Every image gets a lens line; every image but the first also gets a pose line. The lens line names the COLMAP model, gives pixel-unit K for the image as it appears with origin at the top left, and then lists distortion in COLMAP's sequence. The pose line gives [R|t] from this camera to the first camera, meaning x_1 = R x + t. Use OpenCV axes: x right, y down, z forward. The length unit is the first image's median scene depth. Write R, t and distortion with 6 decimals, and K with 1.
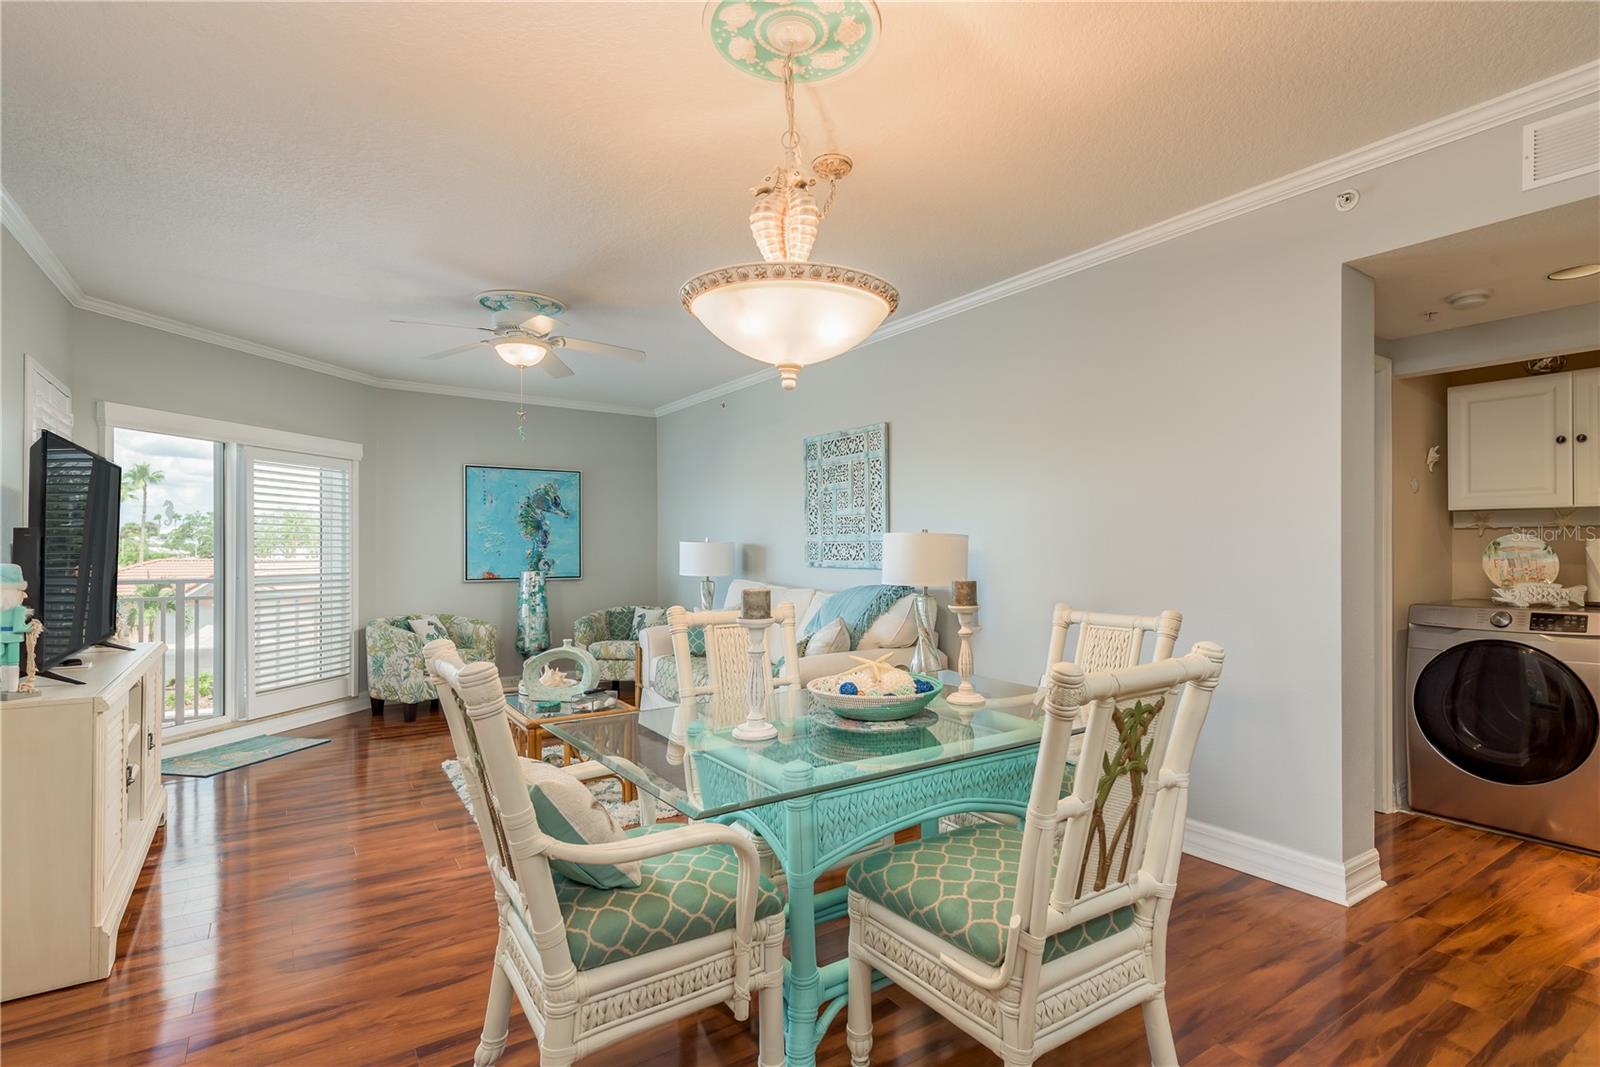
lens RADIAL K [[776.8, 0, 829.4], [0, 776.8, 551.1], [0, 0, 1]] dist [0.001717, -0.000592]
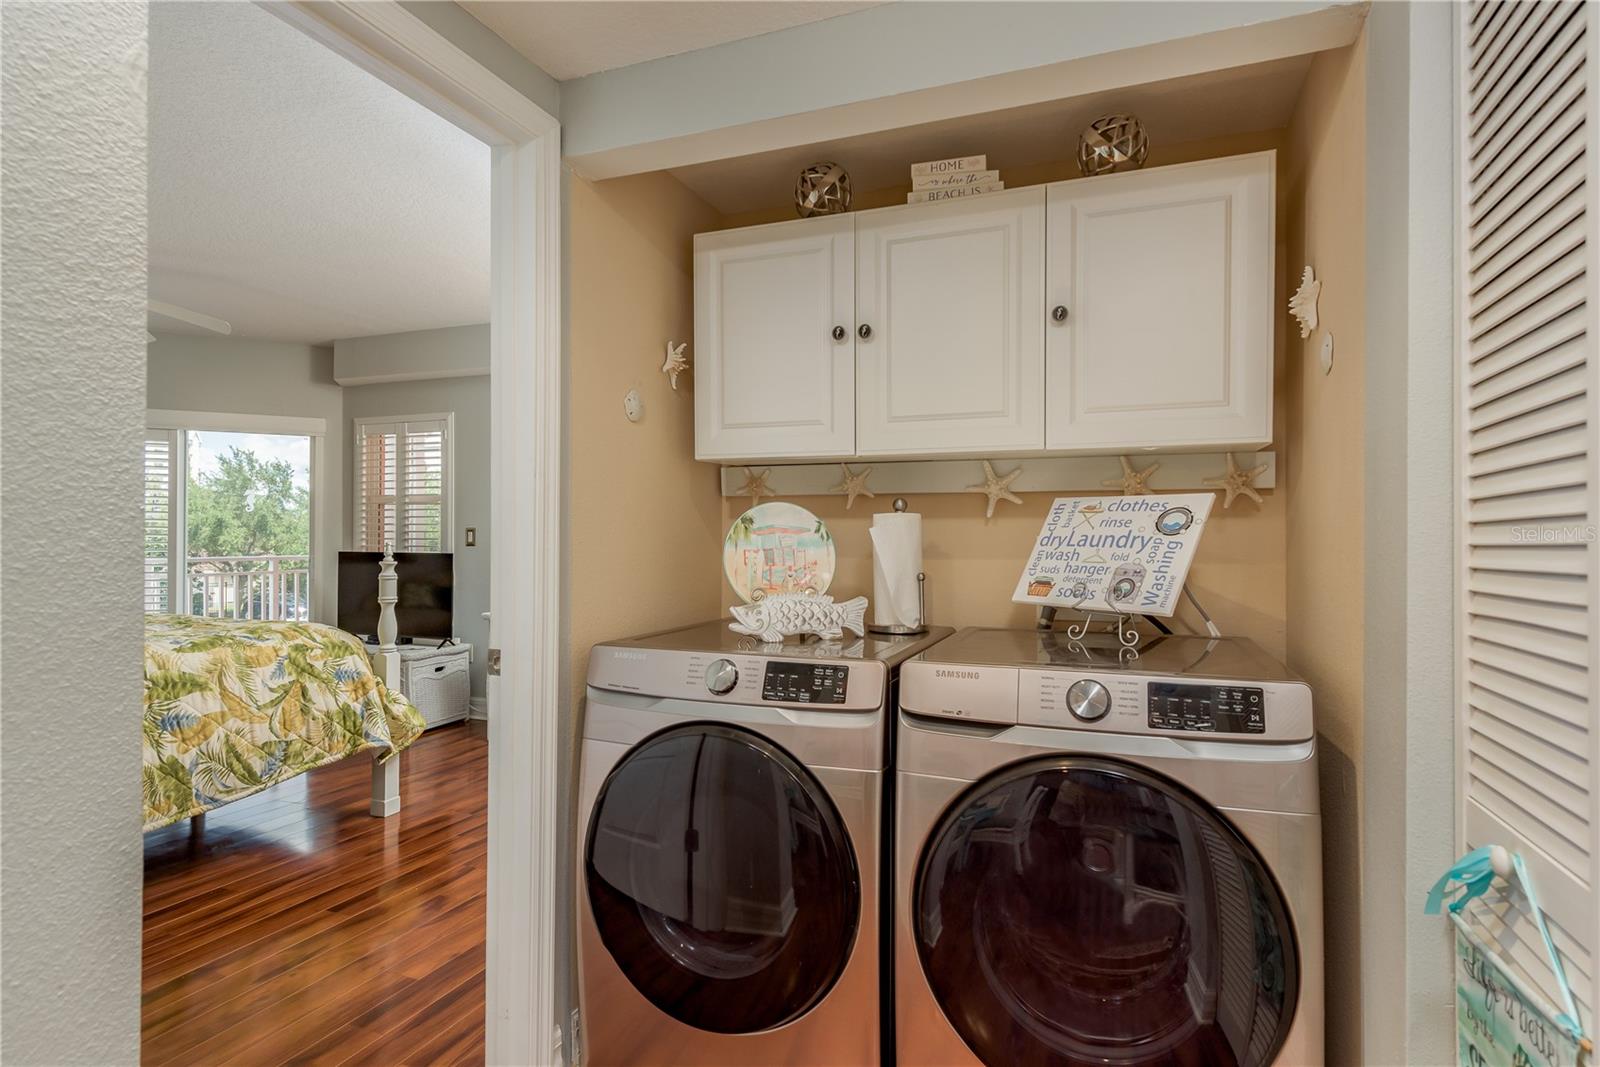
lens RADIAL K [[839.4, 0, 800.0], [0, 839.4, 533.5], [0, 0, 1]] dist [0.017951, -0.000625]
pose [[0.842627, 0.005169, 0.538473, 0.375413], [-0.003843, 0.999986, -0.003585, 0.000786], [-0.538484, 0.000952, 0.842635, 0.321944]]
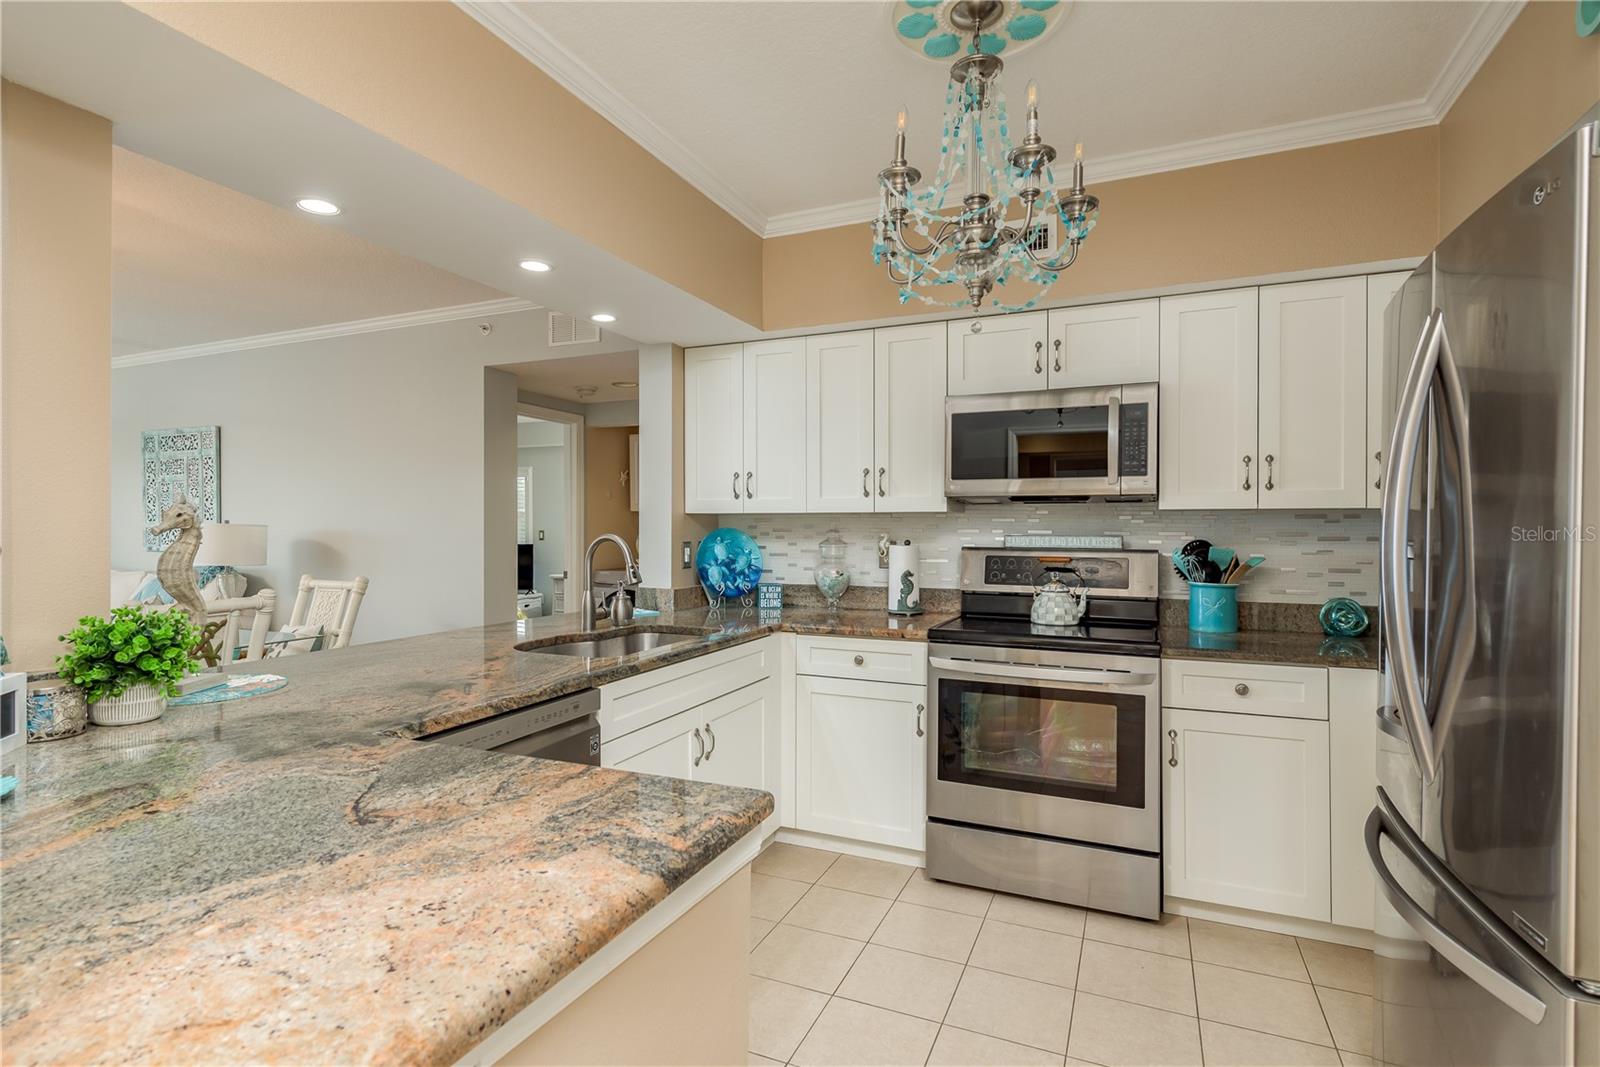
lens RADIAL K [[798.8, 0, 787.5], [0, 798.8, 529.7], [0, 0, 1]] dist [0.009424, 0.000147]
pose [[0.864720, 0.000619, 0.502254, 0.175107], [-0.000359, 1.000000, -0.000614, -0.008596], [-0.502254, 0.000351, 0.864720, -0.392078]]
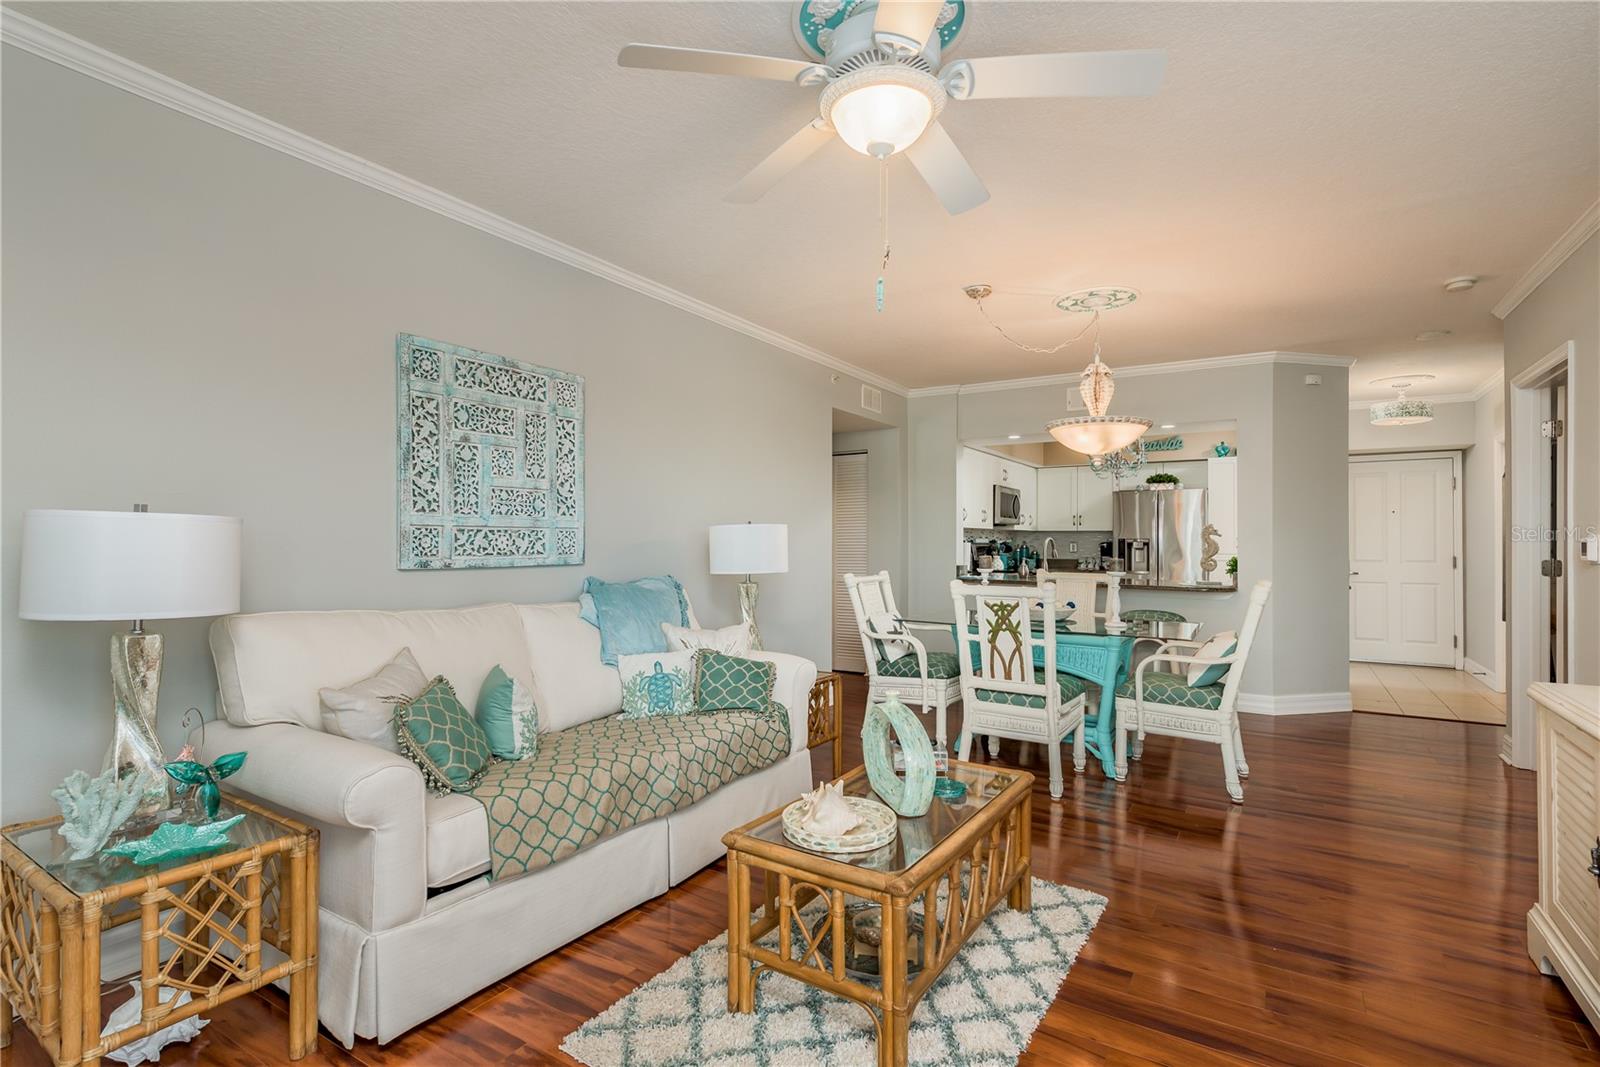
lens RADIAL K [[768.9, 0, 800.0], [0, 768.9, 533.5], [0, 0, 1]] dist [0.014478, -0.000384]
pose [[-0.388966, 0.006390, 0.921230, -0.611923], [-0.001432, 0.999971, -0.007541, -0.001987], [-0.921251, -0.004252, -0.388945, 0.927272]]
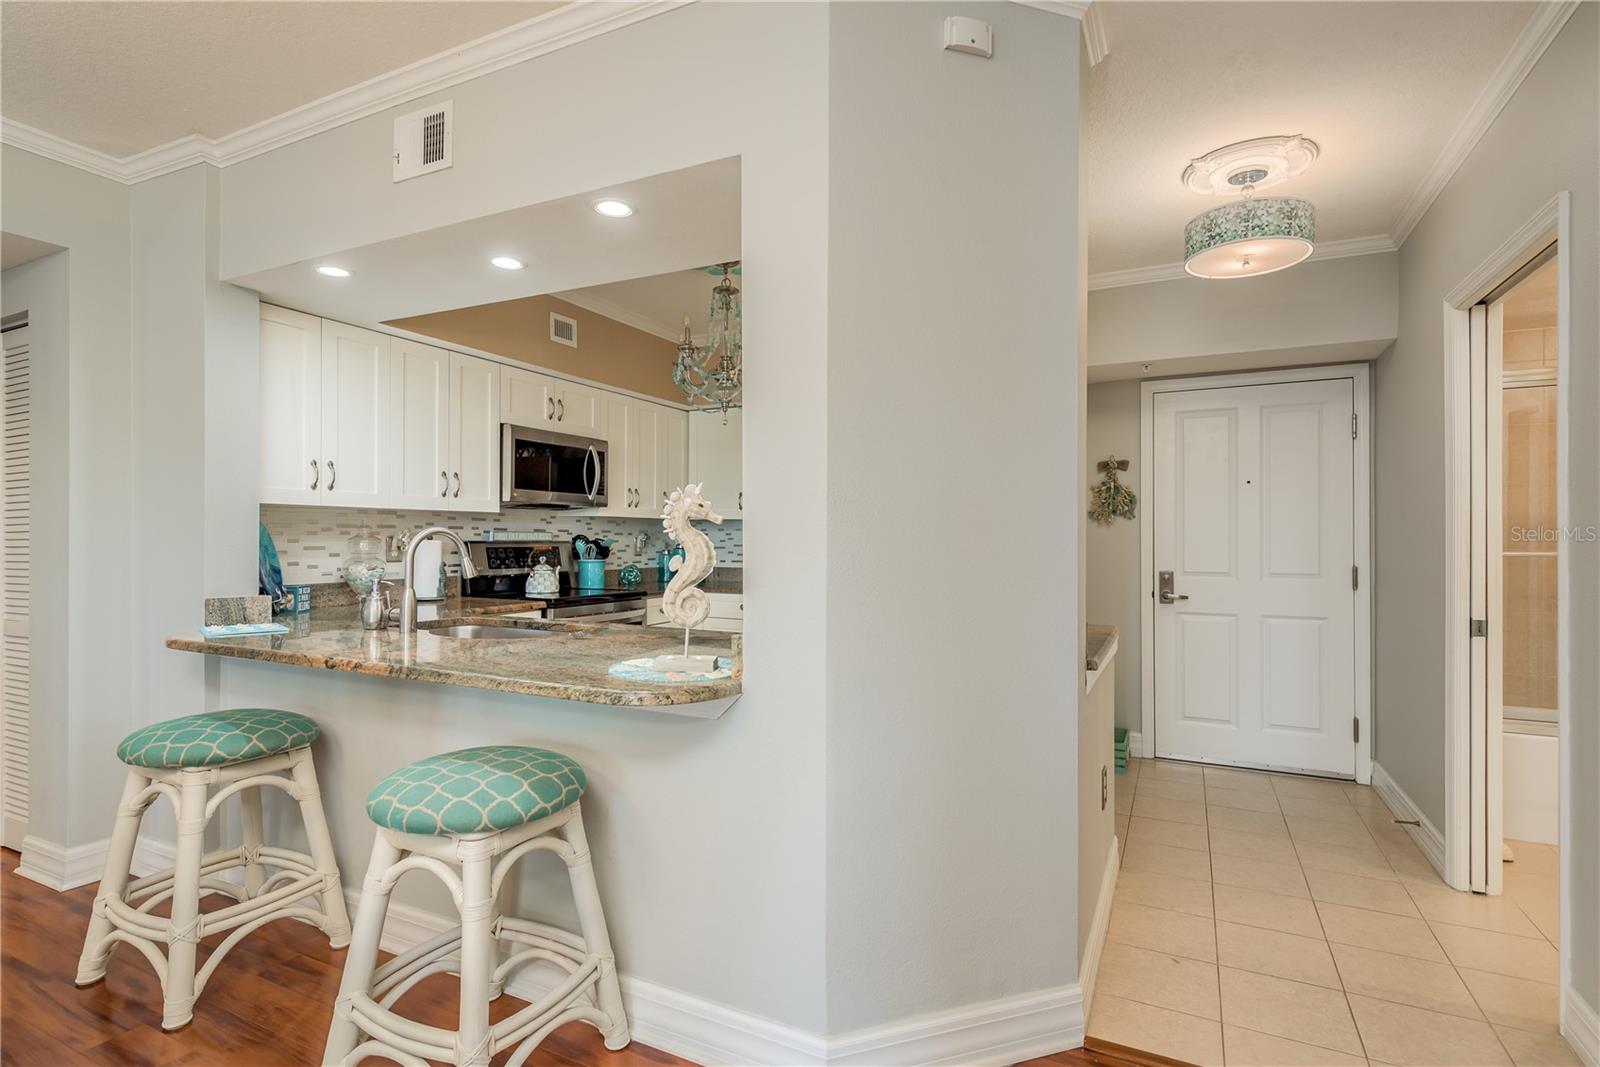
lens RADIAL K [[783.7, 0, 800.2], [0, 783.7, 536.9], [0, 0, 1]] dist [0.009026, -0.000893]
pose [[-0.475115, -0.000522, 0.879923, -0.205019], [-0.000212, 1.000000, 0.000479, 0.000086], [-0.879924, 0.000041, -0.475115, 0.144805]]
